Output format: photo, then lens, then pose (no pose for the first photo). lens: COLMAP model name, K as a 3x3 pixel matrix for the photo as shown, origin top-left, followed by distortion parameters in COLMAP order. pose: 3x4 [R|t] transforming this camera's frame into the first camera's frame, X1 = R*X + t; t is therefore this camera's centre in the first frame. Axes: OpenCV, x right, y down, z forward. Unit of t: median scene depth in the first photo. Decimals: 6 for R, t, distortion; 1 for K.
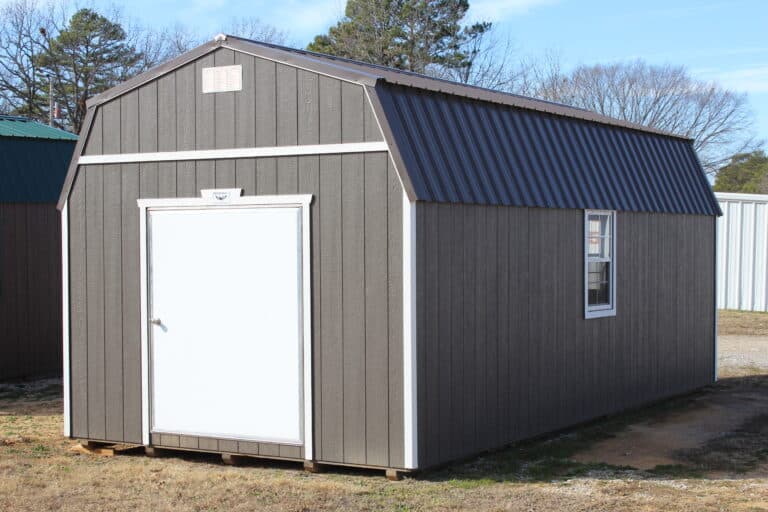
lens RADIAL K [[1381.1, 0, 383.5], [0, 1381.1, 257.0], [0, 0, 1]] dist [-0.033712, 0.000000]
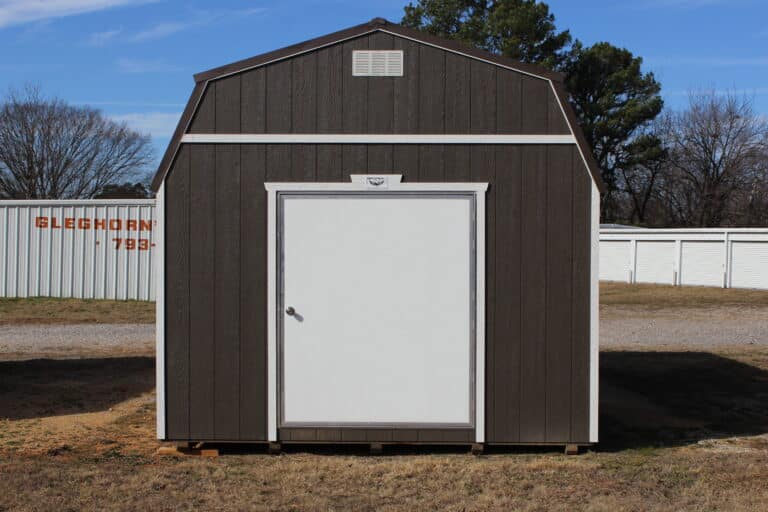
lens RADIAL K [[1119.7, 0, 384.9], [0, 1119.7, 257.6], [0, 0, 1]] dist [-0.039673, 0.000000]
pose [[0.868494, 0.007714, 0.495640, -0.505219], [-0.002350, 0.999932, -0.011445, 0.019091], [-0.495694, 0.008775, 0.868453, 0.301897]]
